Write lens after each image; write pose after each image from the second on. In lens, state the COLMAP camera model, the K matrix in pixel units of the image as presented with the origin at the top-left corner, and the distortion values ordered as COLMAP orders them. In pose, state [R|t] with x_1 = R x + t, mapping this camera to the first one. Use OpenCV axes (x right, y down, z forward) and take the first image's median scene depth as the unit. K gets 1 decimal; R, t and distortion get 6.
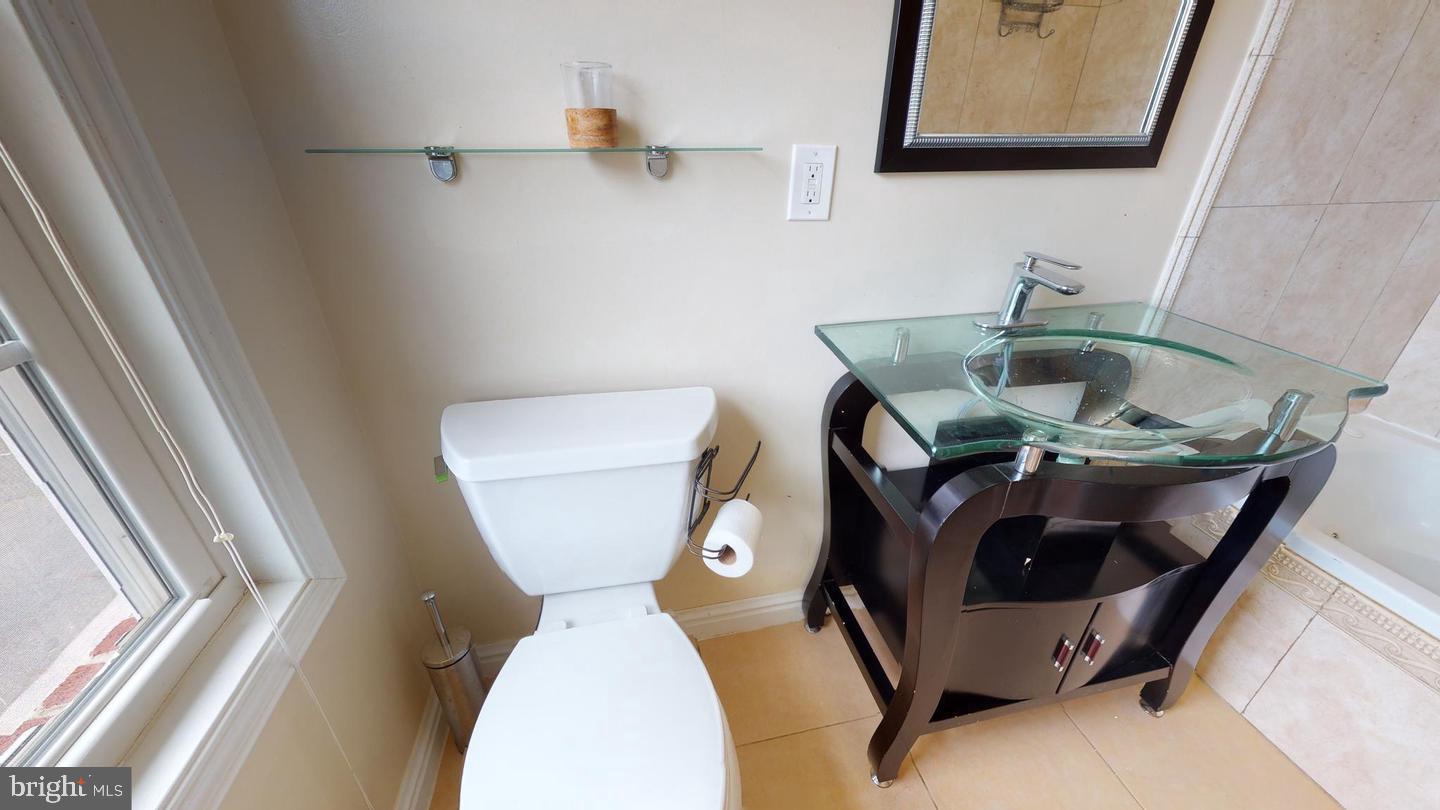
lens RADIAL K [[528.6, 0, 717.4], [0, 528.6, 402.5], [0, 0, 1]] dist [-0.000077, 0.000024]
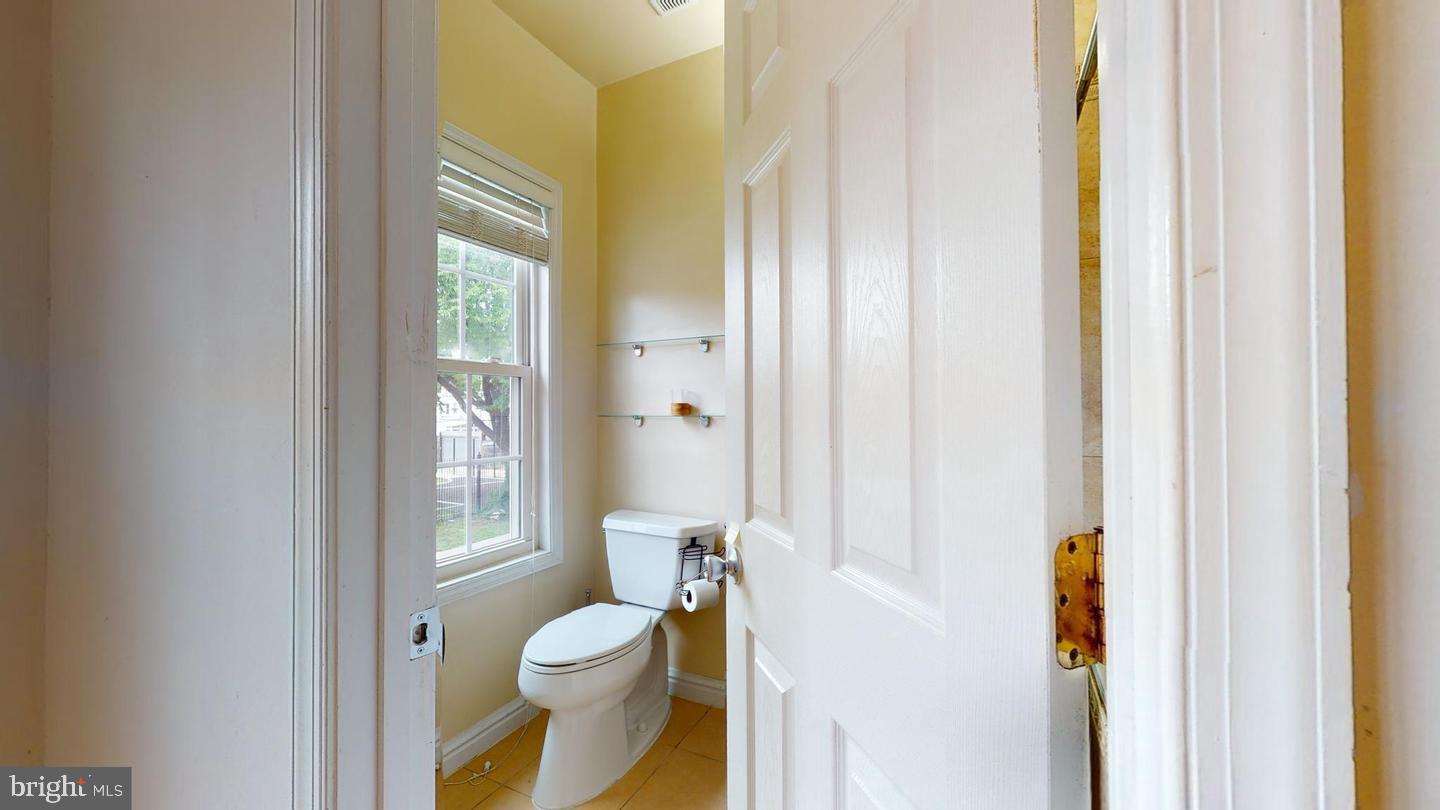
lens RADIAL K [[528.6, 0, 723.2], [0, 528.6, 407.7], [0, 0, 1]] dist [-0.000077, 0.000024]
pose [[0.805859, -0.003405, -0.592097, 0.828005], [-0.268299, 0.889332, -0.370276, 0.225366], [0.527832, 0.457250, 0.715763, -0.445900]]
